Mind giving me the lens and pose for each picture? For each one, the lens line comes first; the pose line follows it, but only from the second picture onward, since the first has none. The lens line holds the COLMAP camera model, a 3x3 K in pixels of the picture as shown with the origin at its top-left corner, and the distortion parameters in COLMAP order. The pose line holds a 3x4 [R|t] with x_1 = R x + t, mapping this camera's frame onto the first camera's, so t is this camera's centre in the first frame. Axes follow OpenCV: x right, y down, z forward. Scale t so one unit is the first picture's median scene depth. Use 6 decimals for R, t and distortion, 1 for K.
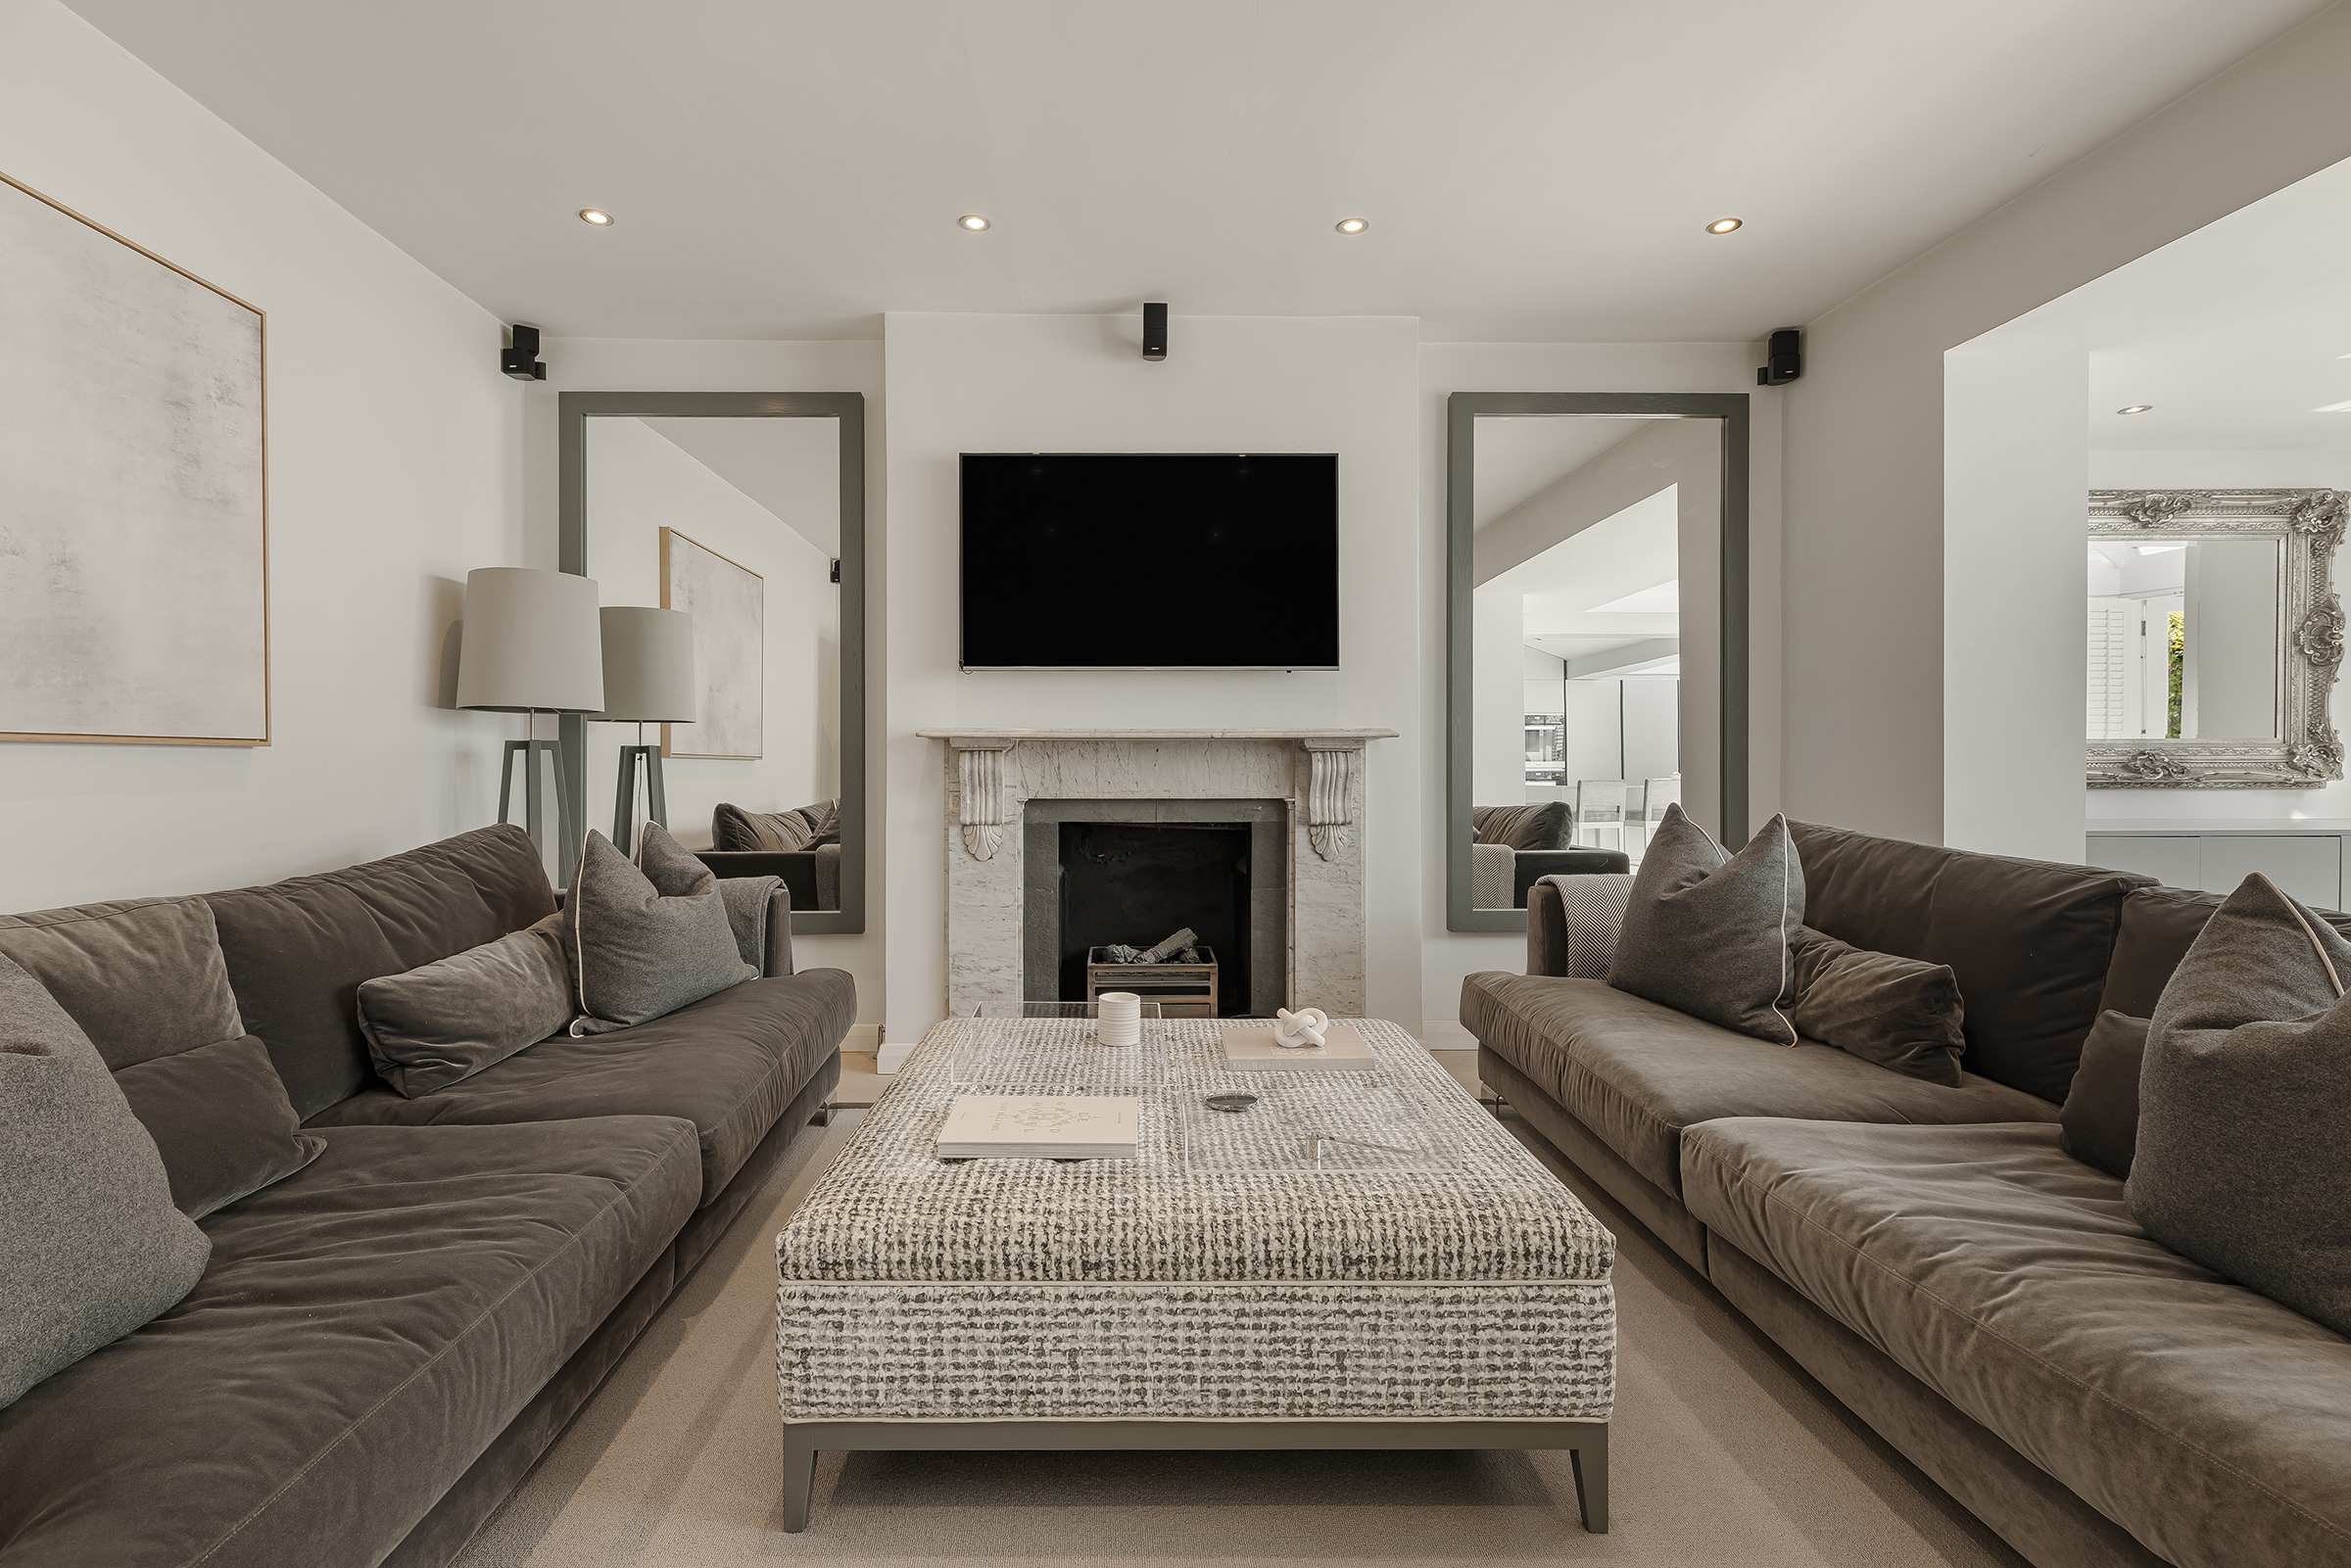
lens RADIAL K [[1061.1, 0, 1166.4], [0, 1061.1, 762.9], [0, 0, 1]] dist [0.004898, 0.000274]
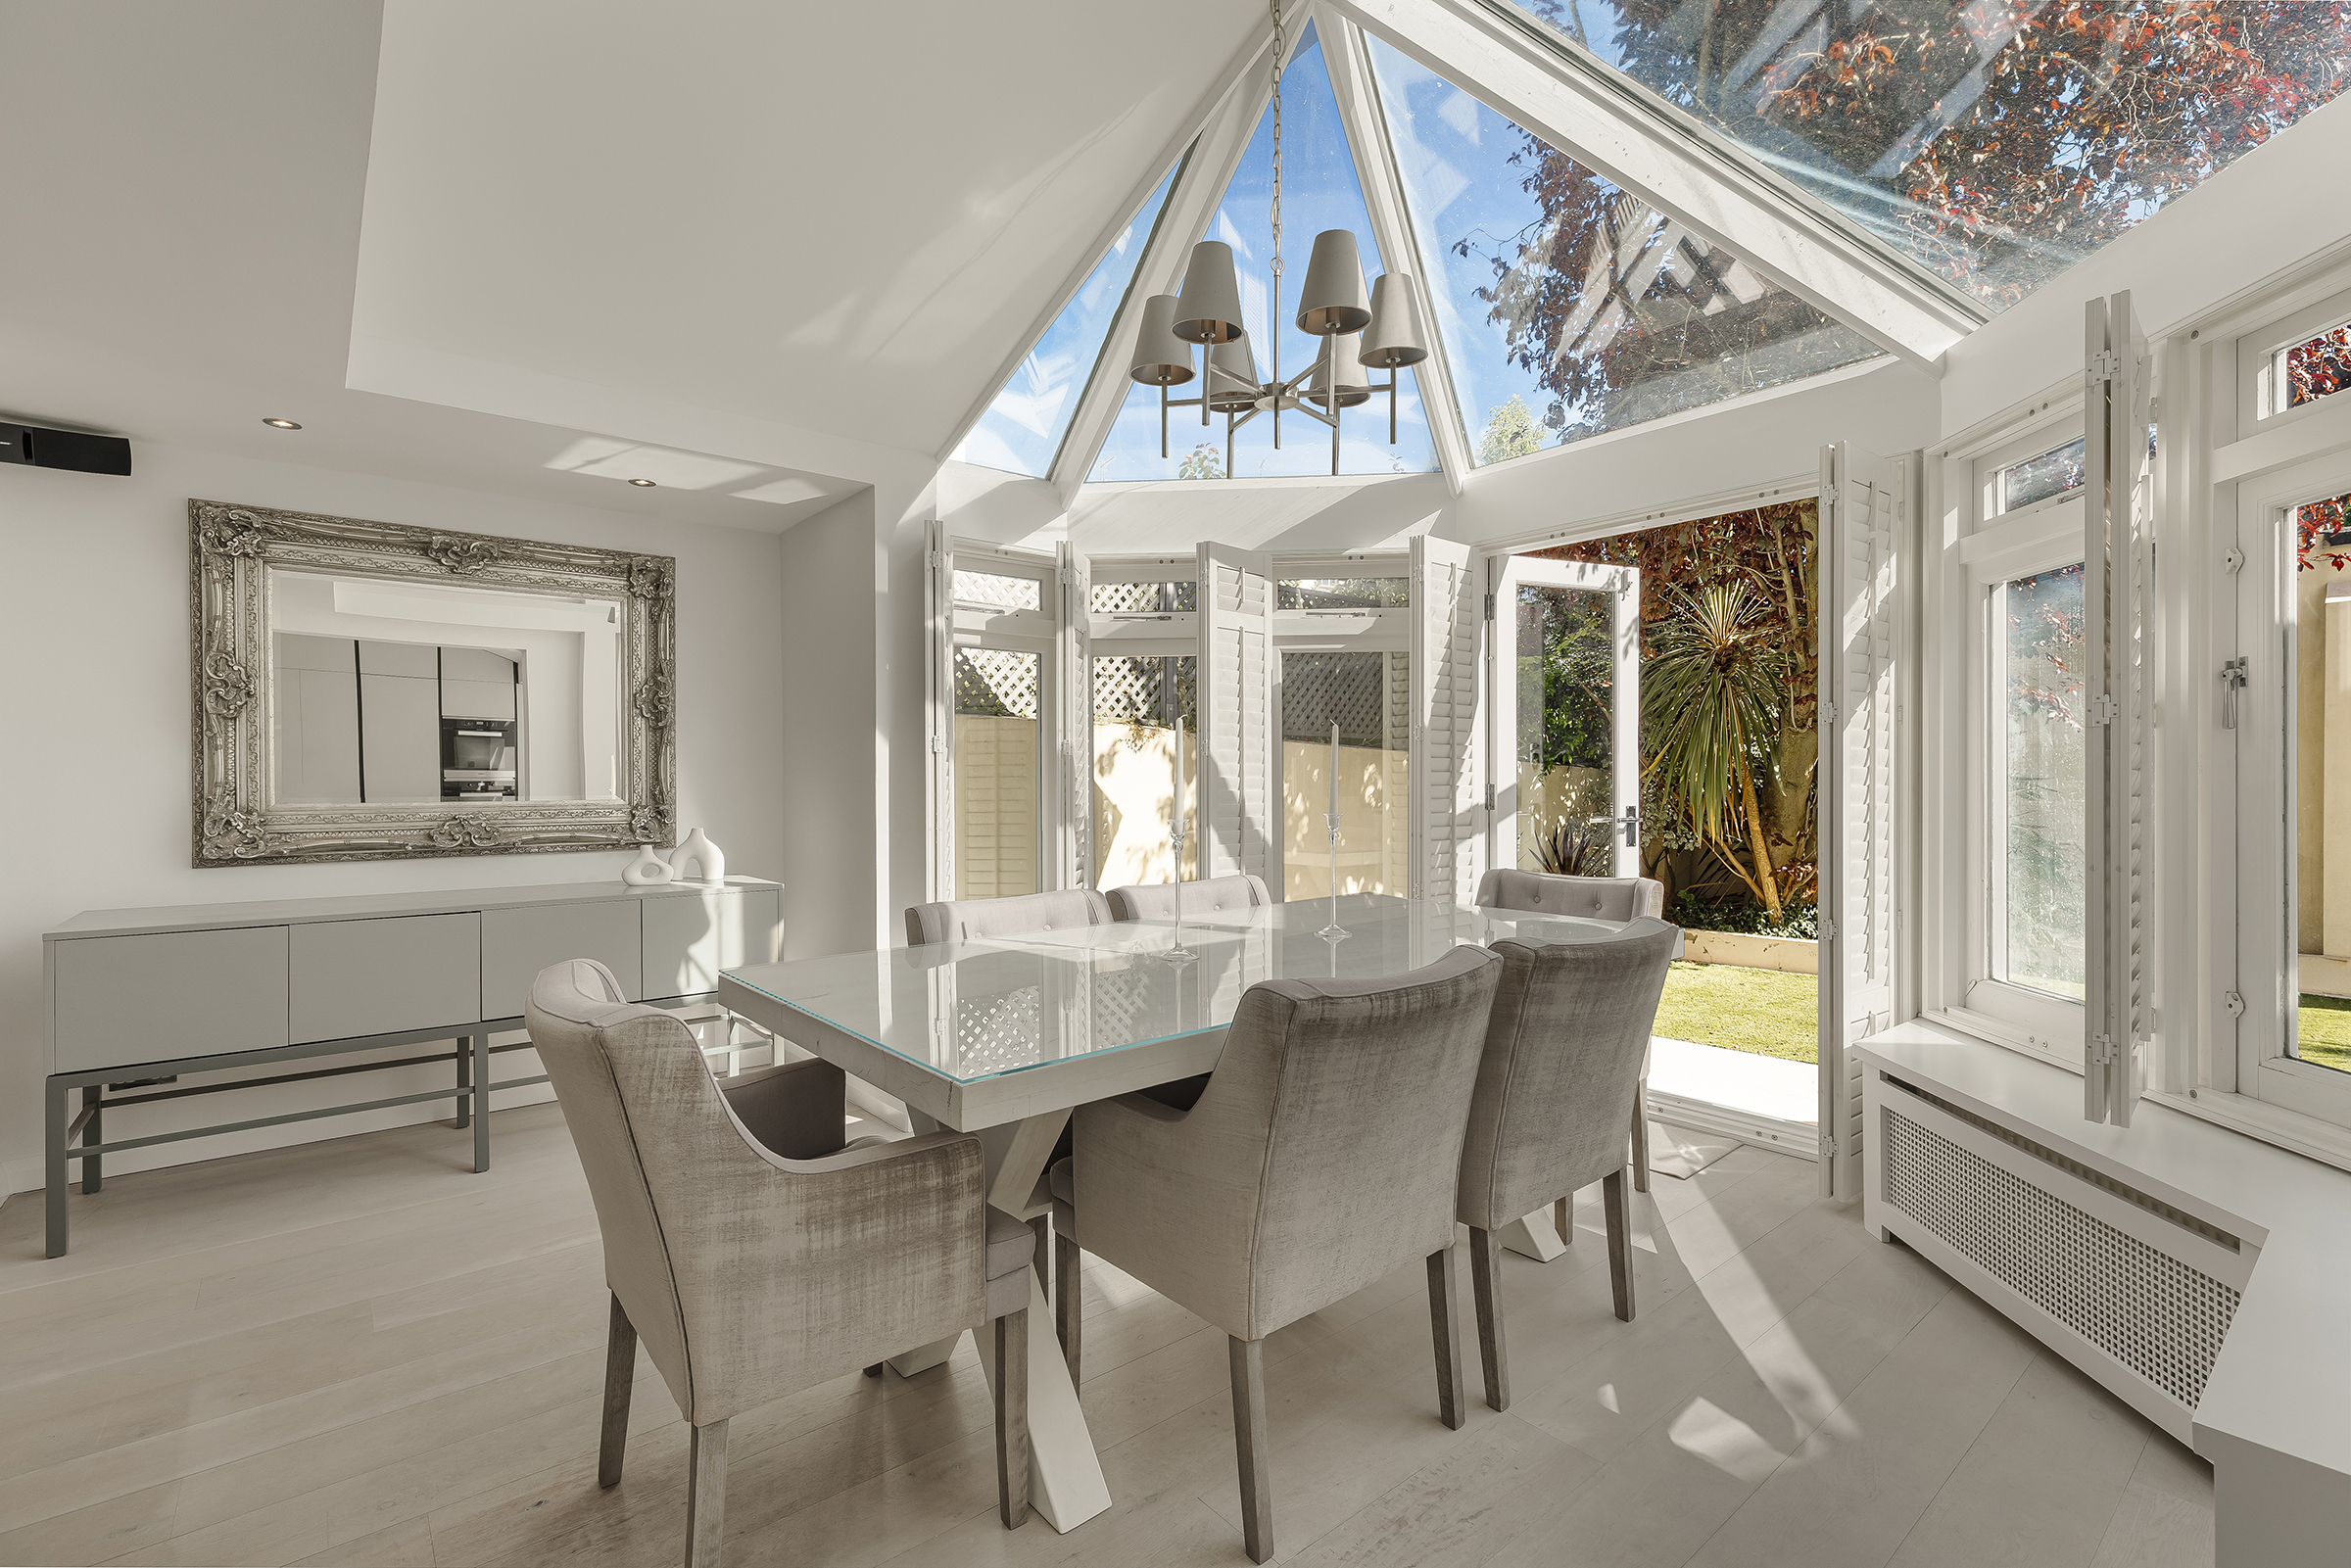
lens RADIAL K [[1061.1, 0, 1175.4], [0, 1061.1, 792.8], [0, 0, 1]] dist [0.004898, 0.000274]
pose [[0.782155, -0.006698, 0.623048, 1.082876], [0.002931, 0.999971, 0.007071, -0.046213], [-0.623077, -0.003705, 0.782152, -0.136431]]
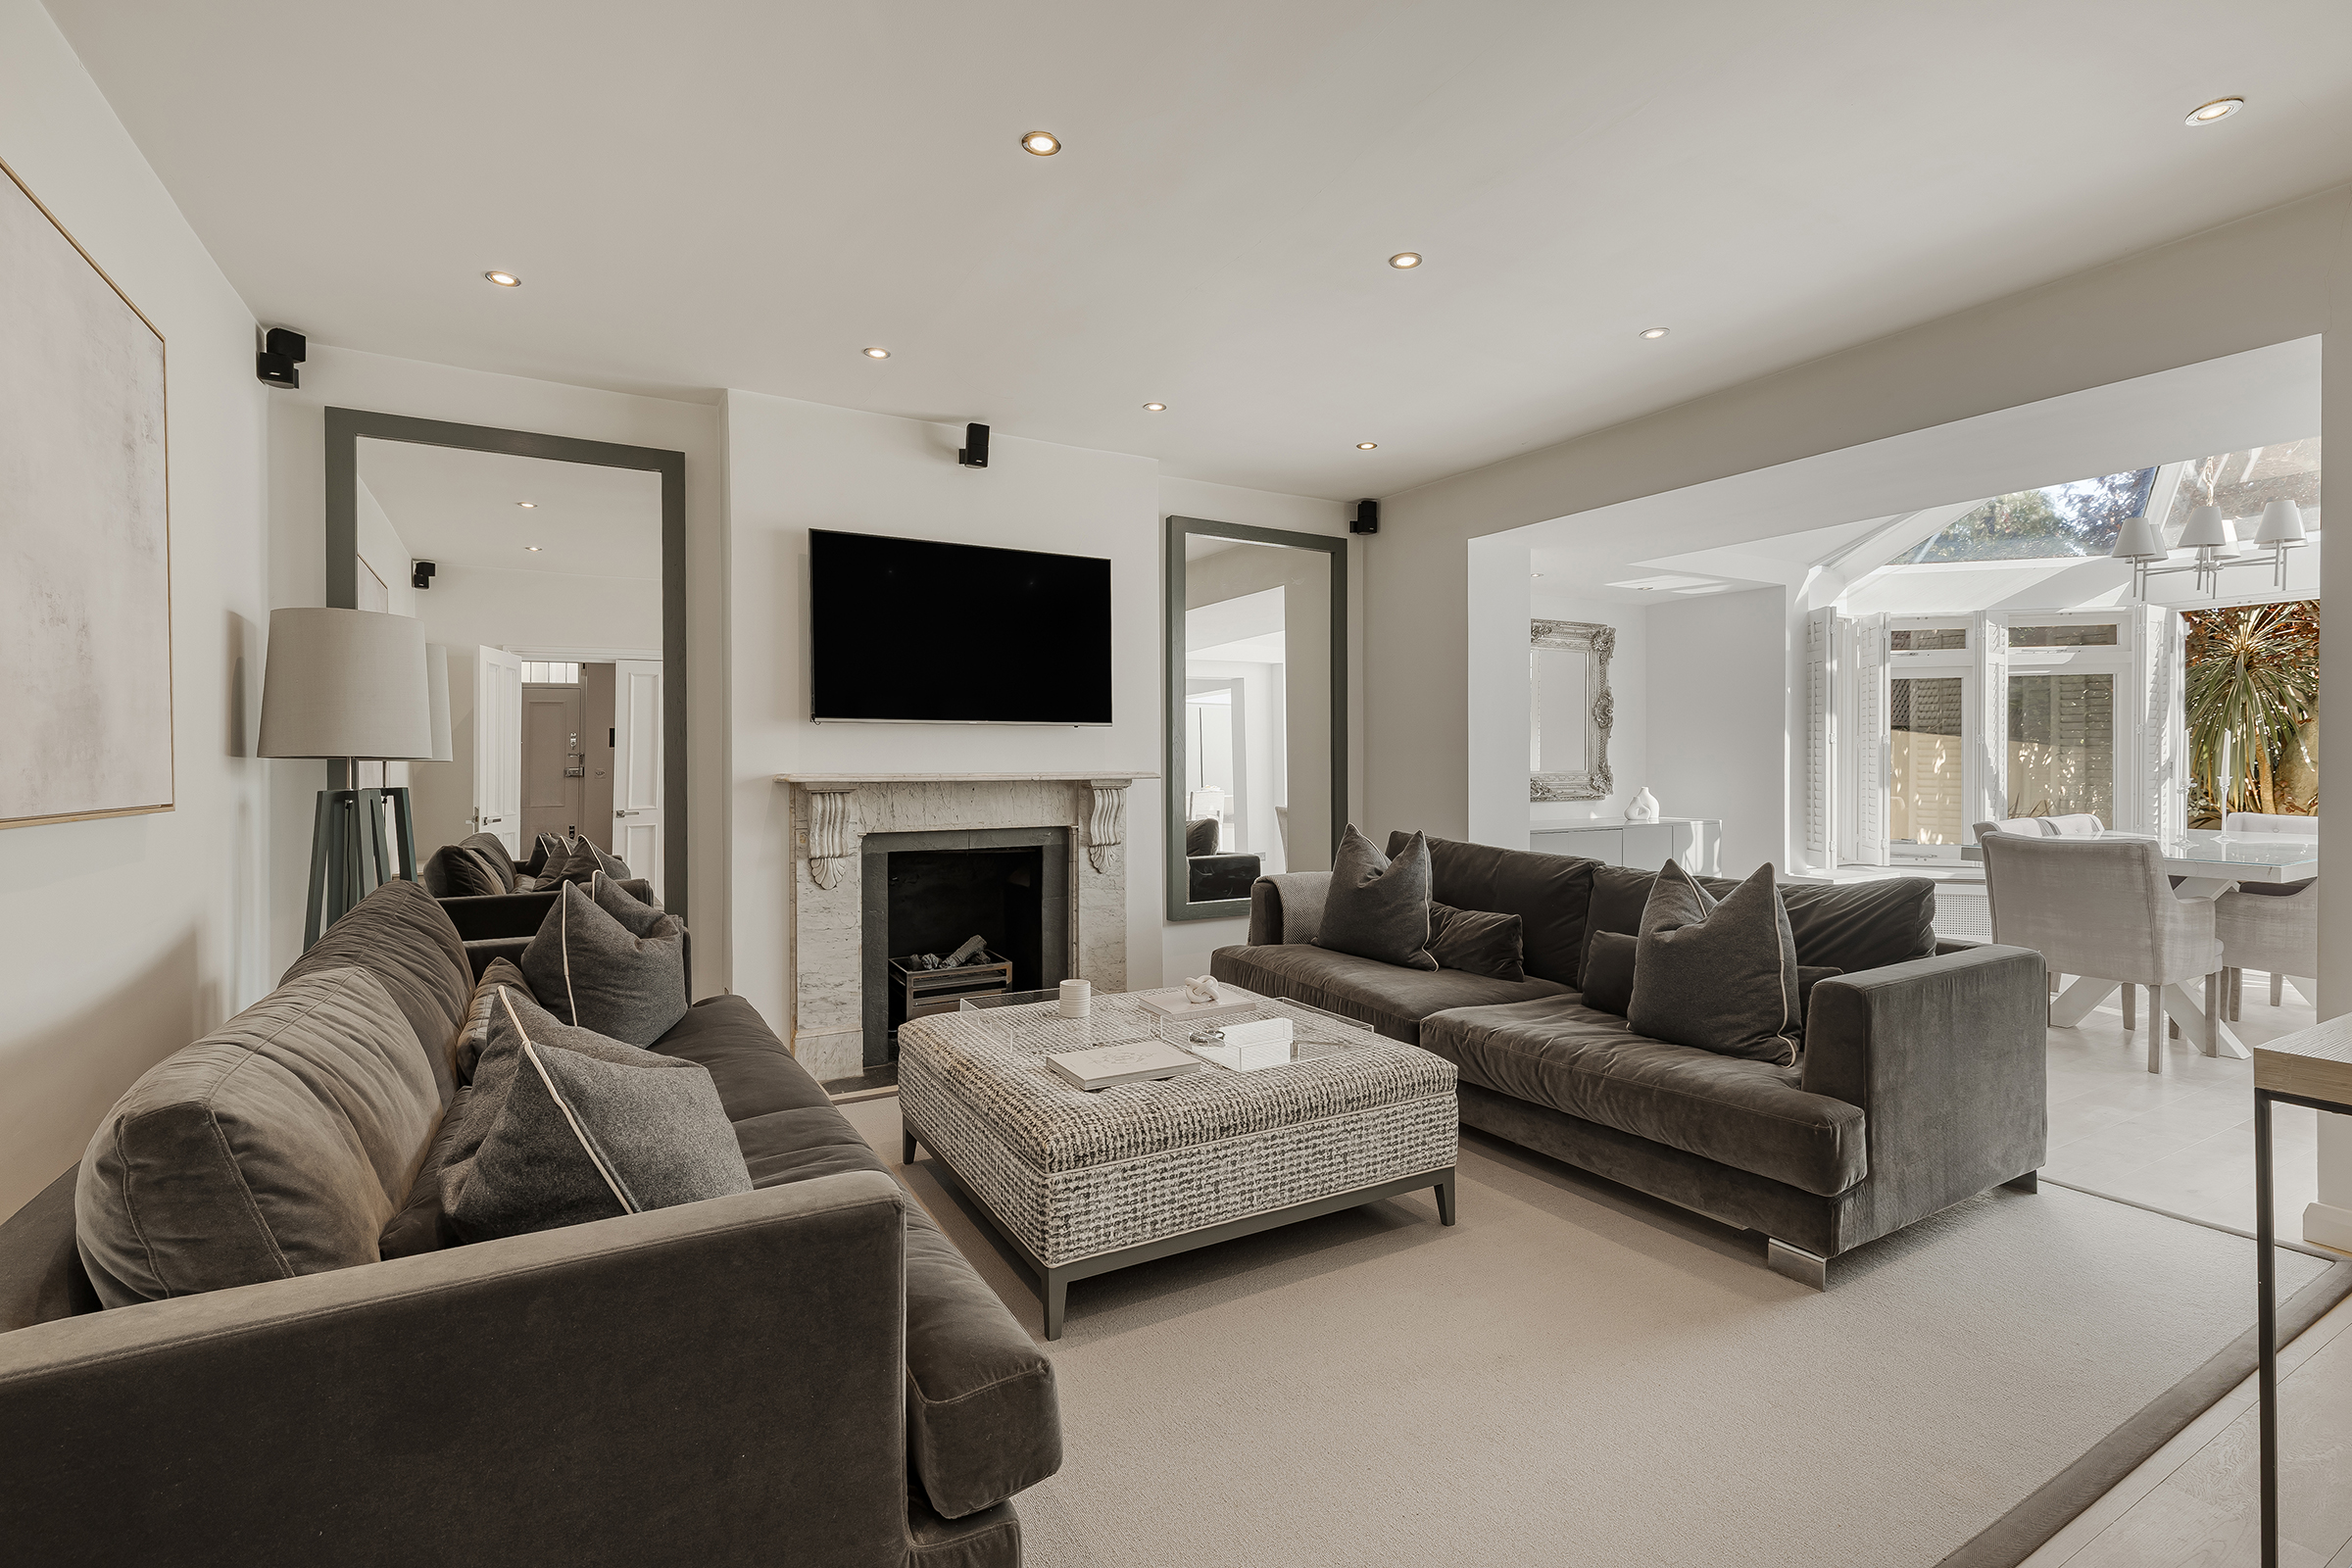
lens RADIAL K [[1061.7, 0, 1179.9], [0, 1061.7, 768.5], [0, 0, 1]] dist [0.004898, 0.000274]
pose [[0.870731, -0.004280, 0.491741, -0.452436], [0.002645, 0.999988, 0.004021, -0.045442], [-0.491752, -0.002200, 0.870732, -0.193996]]
